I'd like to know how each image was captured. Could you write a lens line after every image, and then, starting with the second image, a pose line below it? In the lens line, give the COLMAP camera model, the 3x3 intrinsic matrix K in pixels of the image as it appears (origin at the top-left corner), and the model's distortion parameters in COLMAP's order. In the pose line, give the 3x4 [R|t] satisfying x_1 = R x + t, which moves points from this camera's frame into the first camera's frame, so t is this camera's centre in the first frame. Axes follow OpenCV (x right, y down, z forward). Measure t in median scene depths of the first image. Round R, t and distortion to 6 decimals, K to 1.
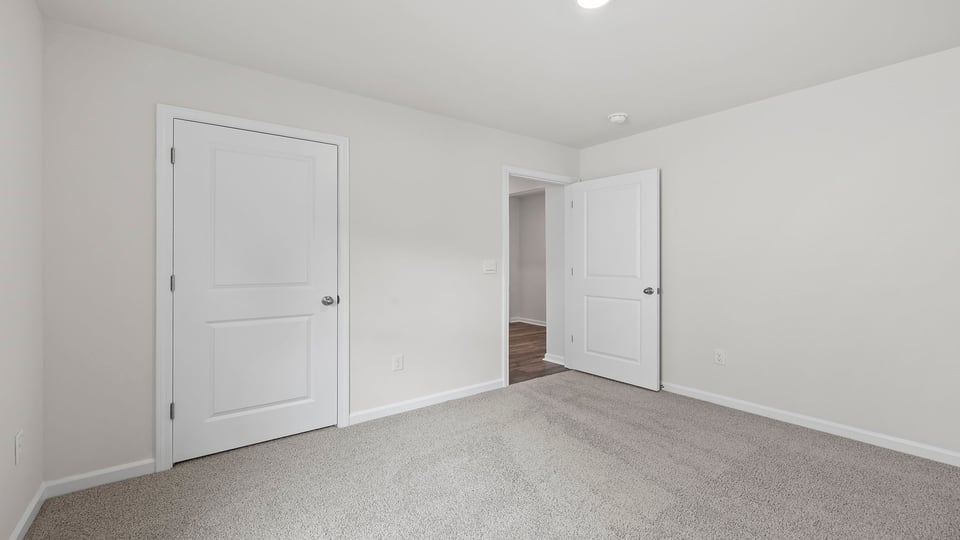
lens RADIAL K [[410.8, 0, 475.3], [0, 410.8, 263.9], [0, 0, 1]] dist [-0.003483, 0.000206]
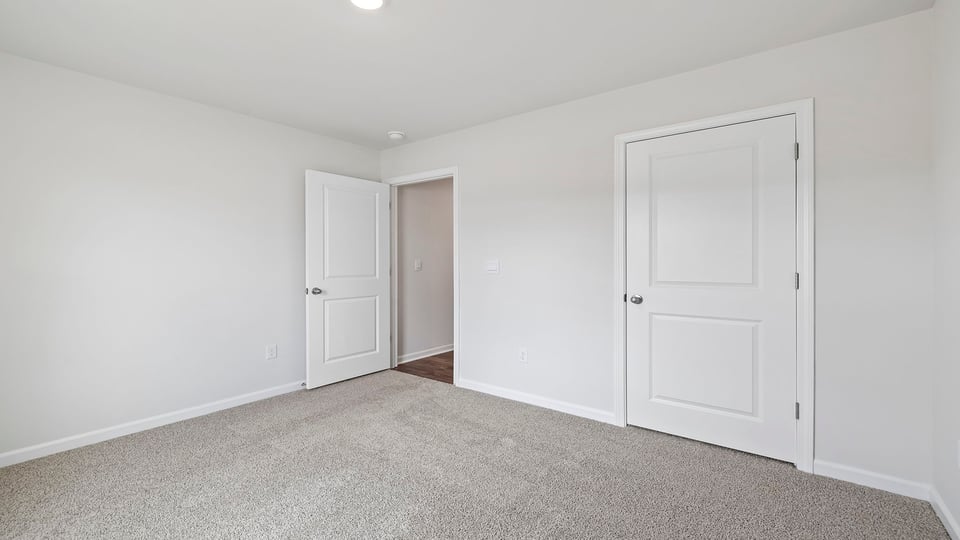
lens RADIAL K [[394.8, 0, 480.0], [0, 394.8, 270.0], [0, 0, 1]] dist [-0.000099, 0.000093]
pose [[0.270756, 0.016123, -0.962513, 0.235828], [0.003964, 0.999833, 0.017863, 0.000010], [0.962640, -0.008652, 0.270647, 0.216853]]
